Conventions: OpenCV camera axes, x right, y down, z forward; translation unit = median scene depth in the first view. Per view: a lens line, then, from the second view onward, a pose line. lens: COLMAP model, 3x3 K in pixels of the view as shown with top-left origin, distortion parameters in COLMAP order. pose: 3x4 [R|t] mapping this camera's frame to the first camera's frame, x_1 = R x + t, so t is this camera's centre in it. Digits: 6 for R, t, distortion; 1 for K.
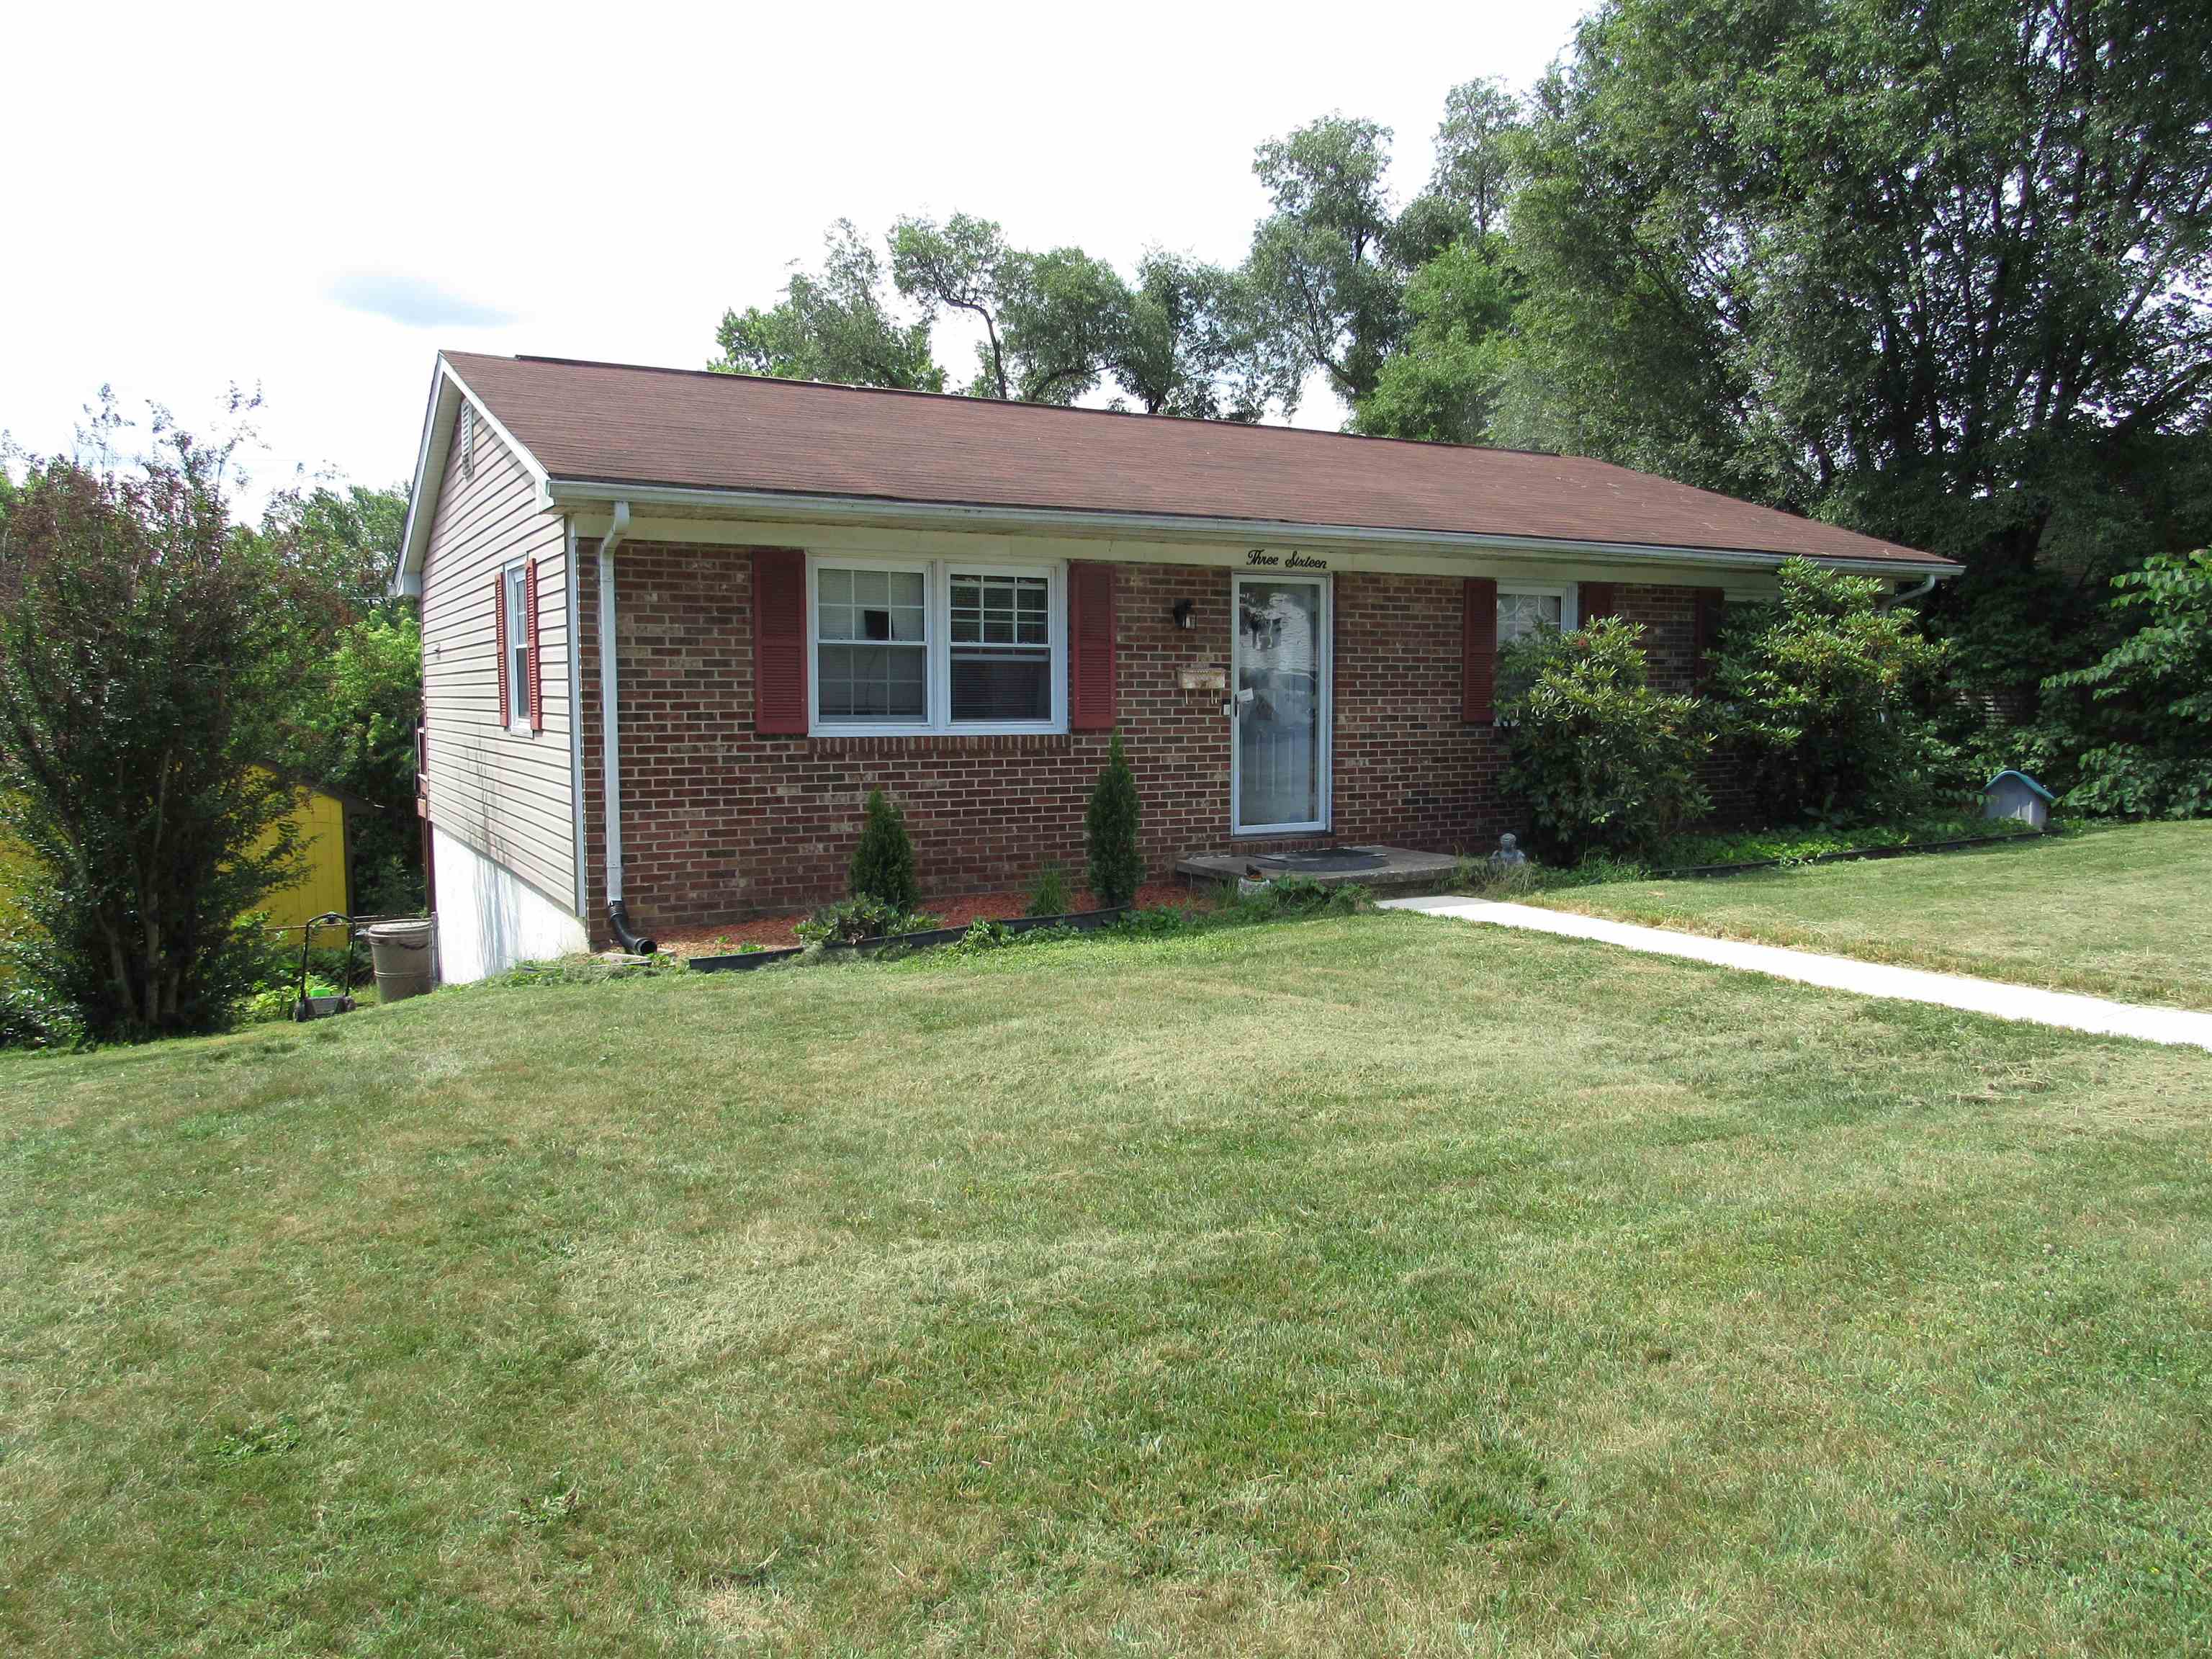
lens RADIAL K [[1582.4, 0, 1106.3], [0, 1582.4, 829.1], [0, 0, 1]] dist [-0.036798, 0.011759]
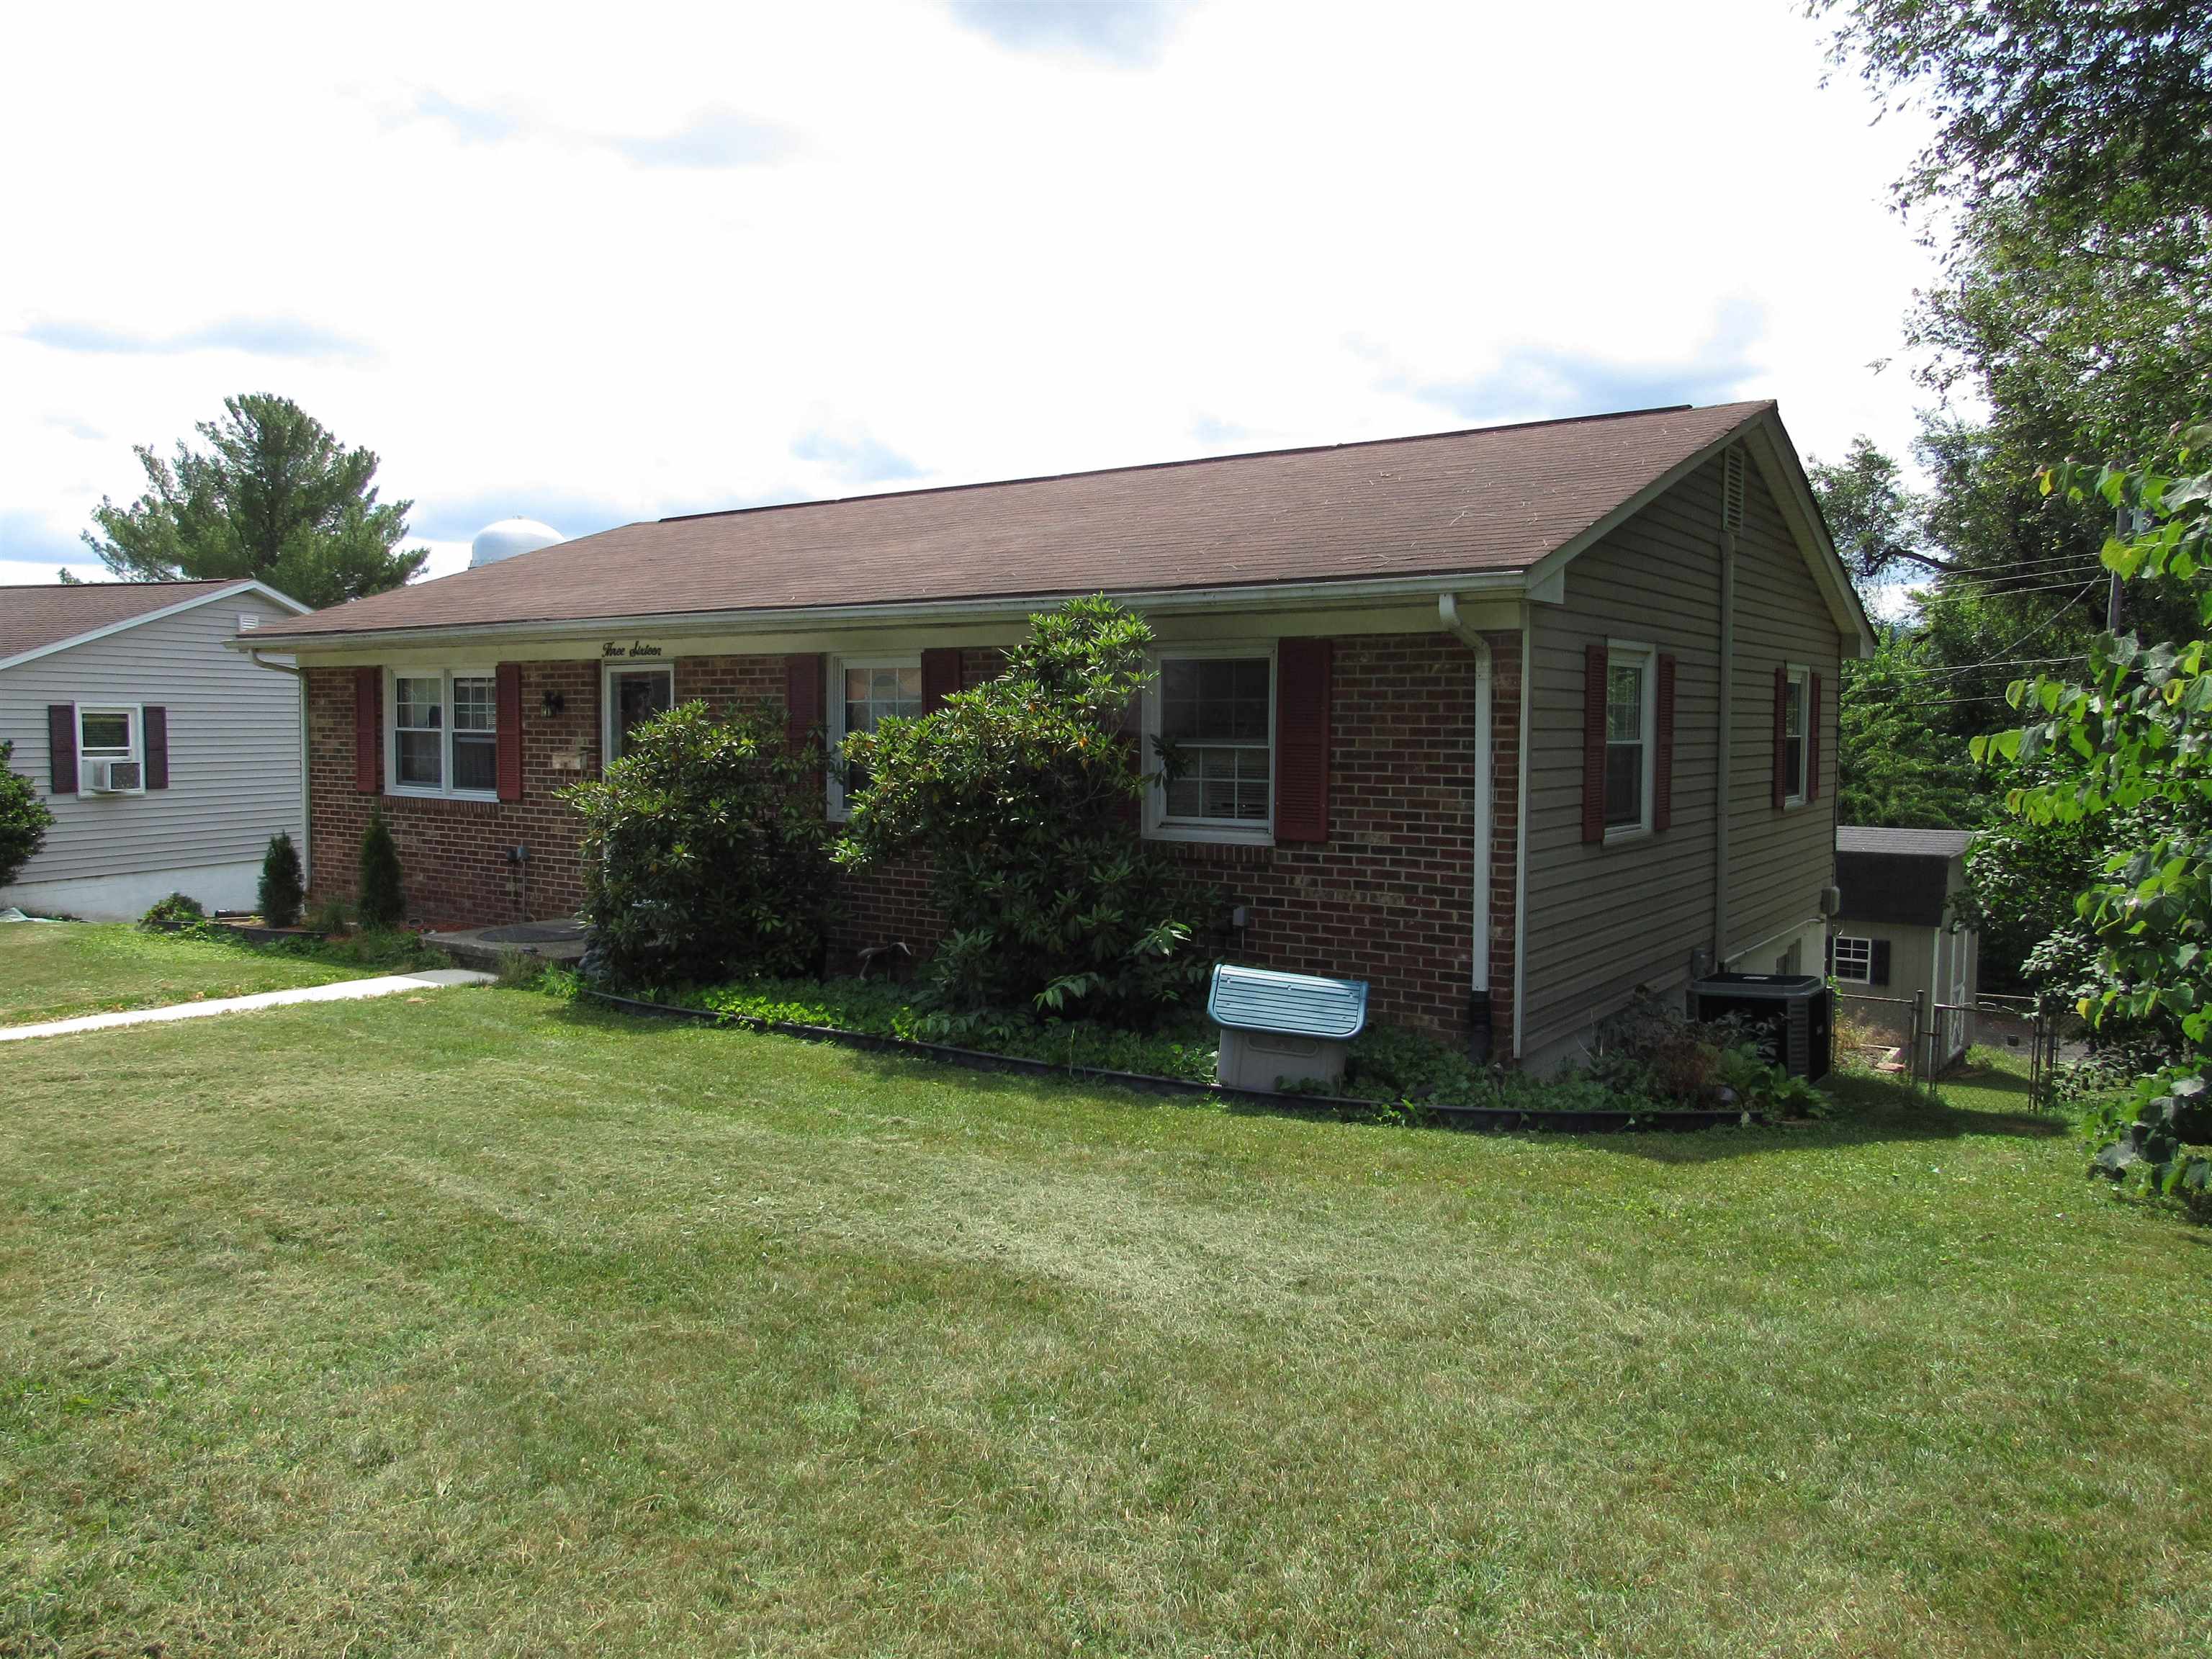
lens RADIAL K [[1582.4, 0, 1107.6], [0, 1582.4, 822.8], [0, 0, 1]] dist [-0.036798, 0.011759]
pose [[0.429960, 0.061498, -0.900751, 1.355629], [-0.089848, 0.995639, 0.025089, -0.124877], [0.898366, 0.070143, 0.433611, 0.946158]]
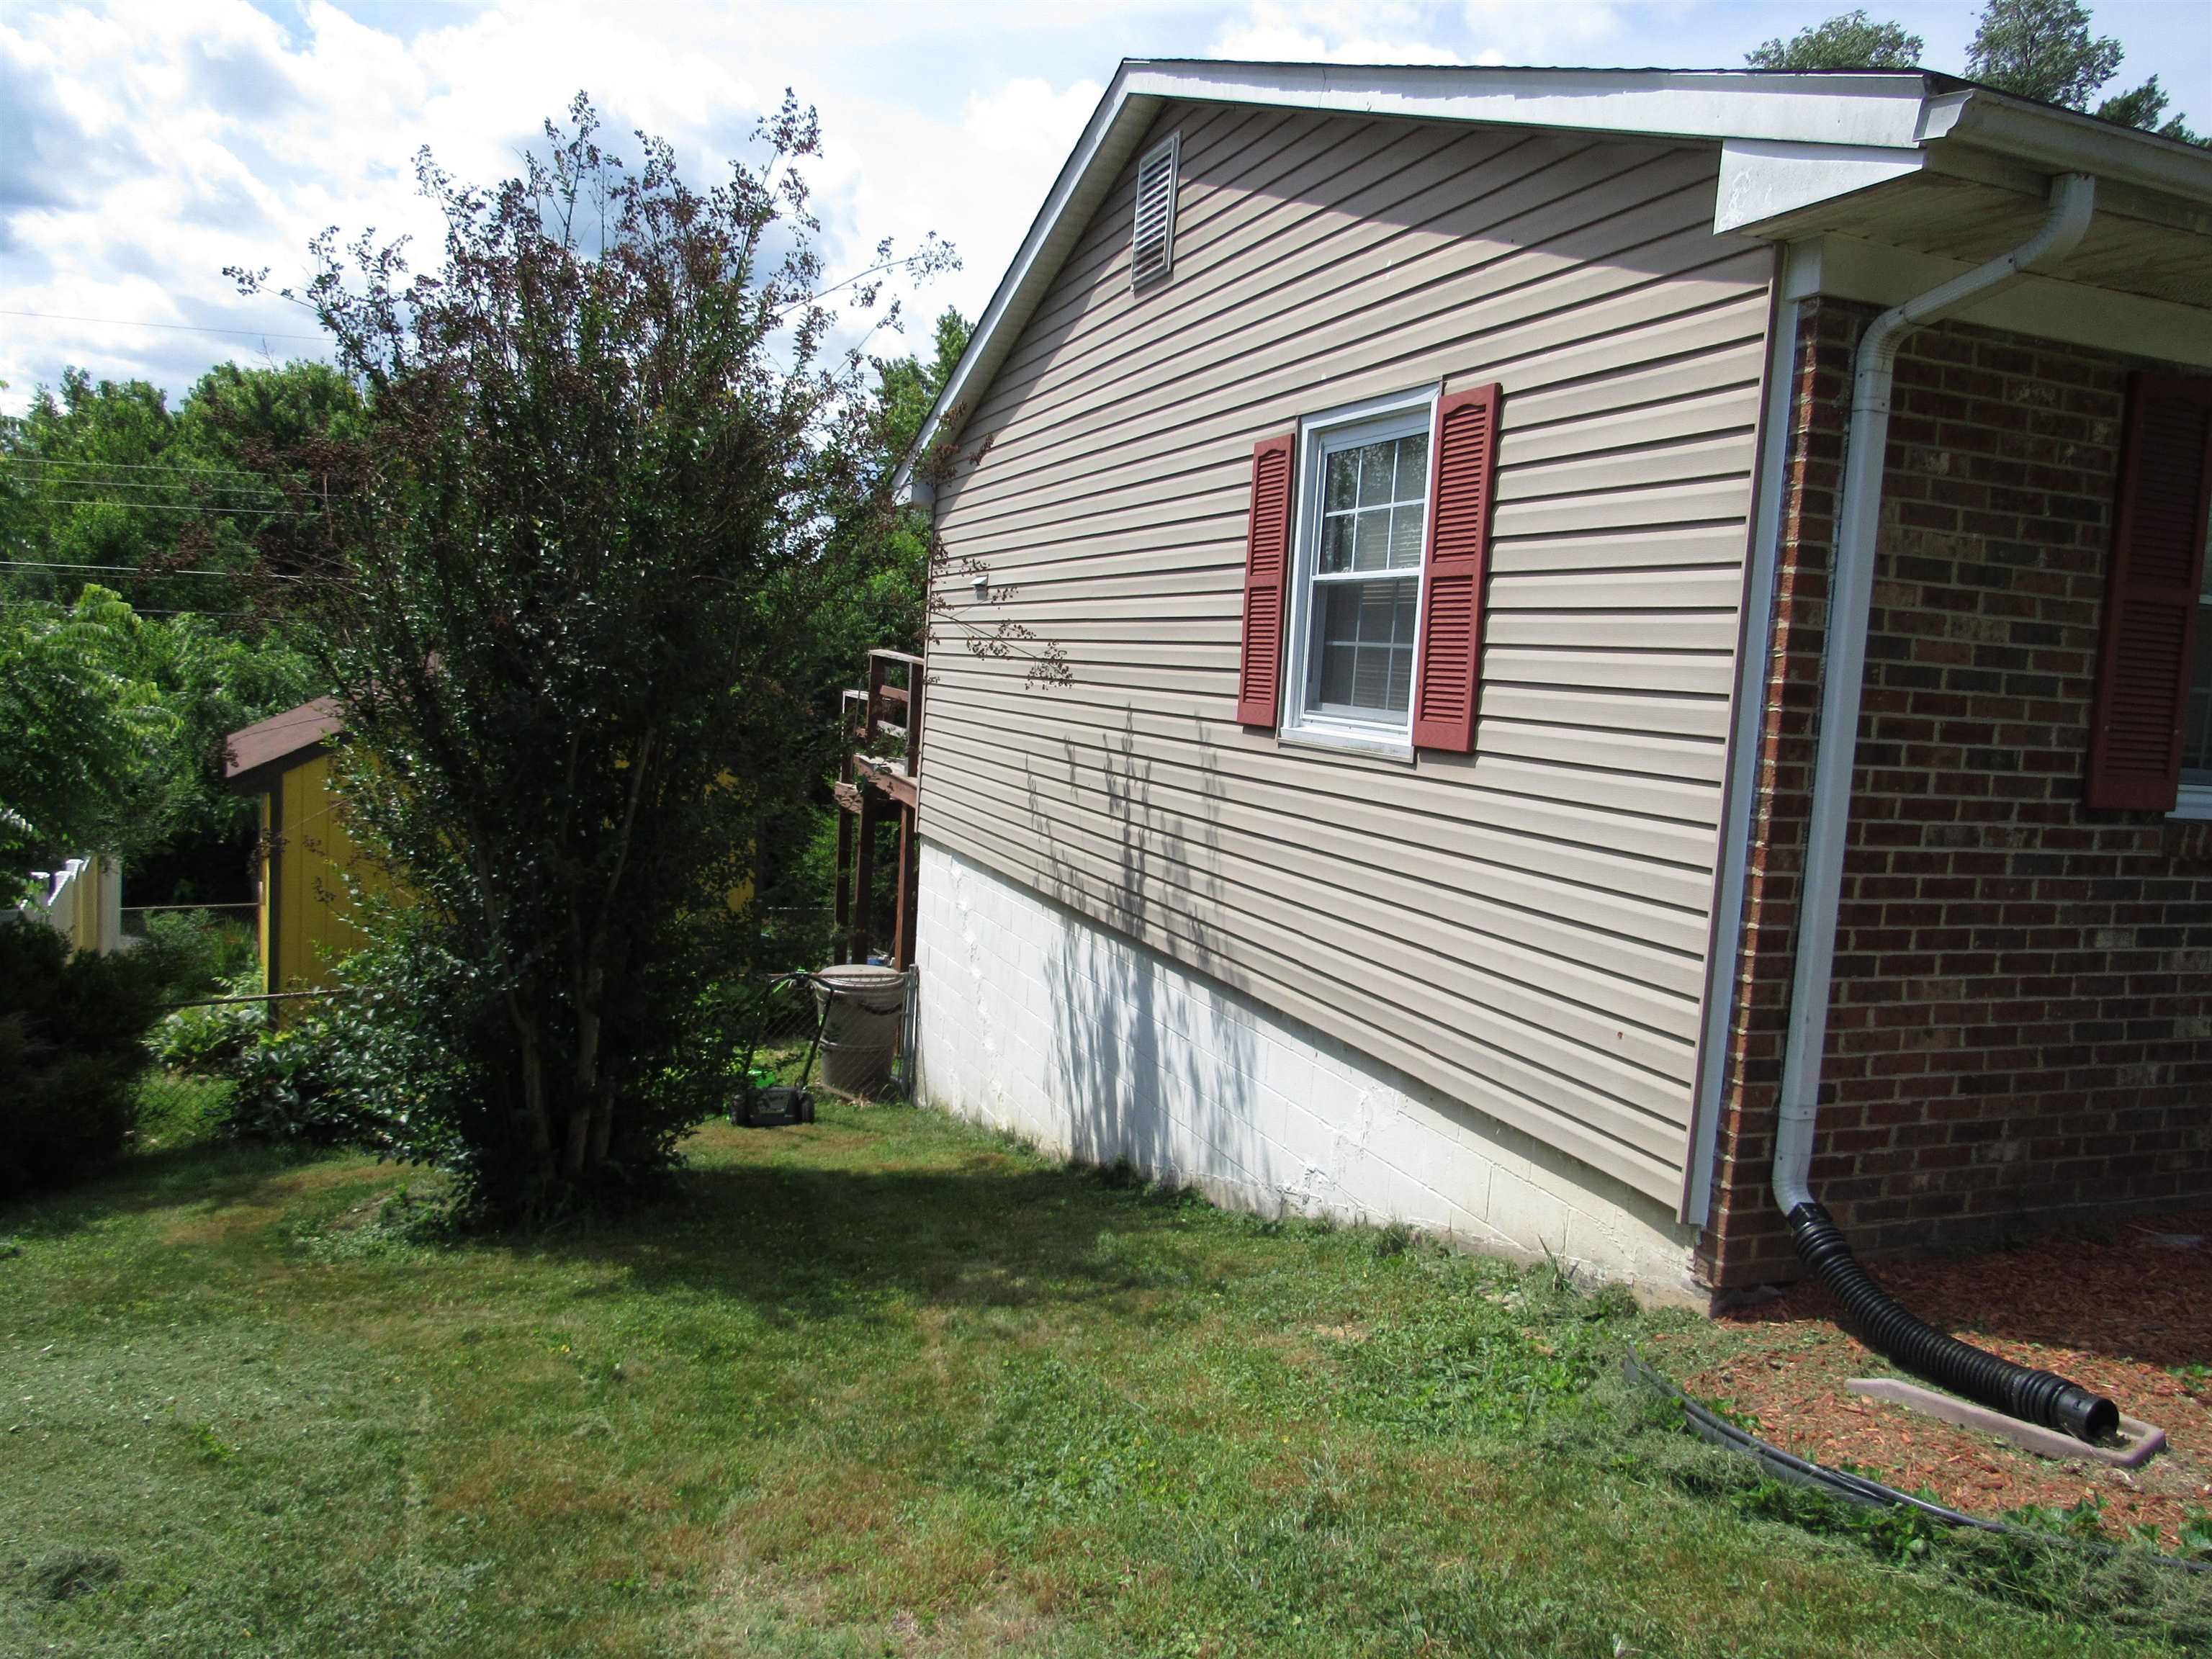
lens RADIAL K [[1582.4, 0, 1102.8], [0, 1582.4, 825.2], [0, 0, 1]] dist [-0.036798, 0.011759]
pose [[0.986062, 0.074927, -0.148553, -0.397075], [-0.073404, 0.997178, 0.015718, -0.040583], [0.149311, -0.004595, 0.988780, 0.520203]]
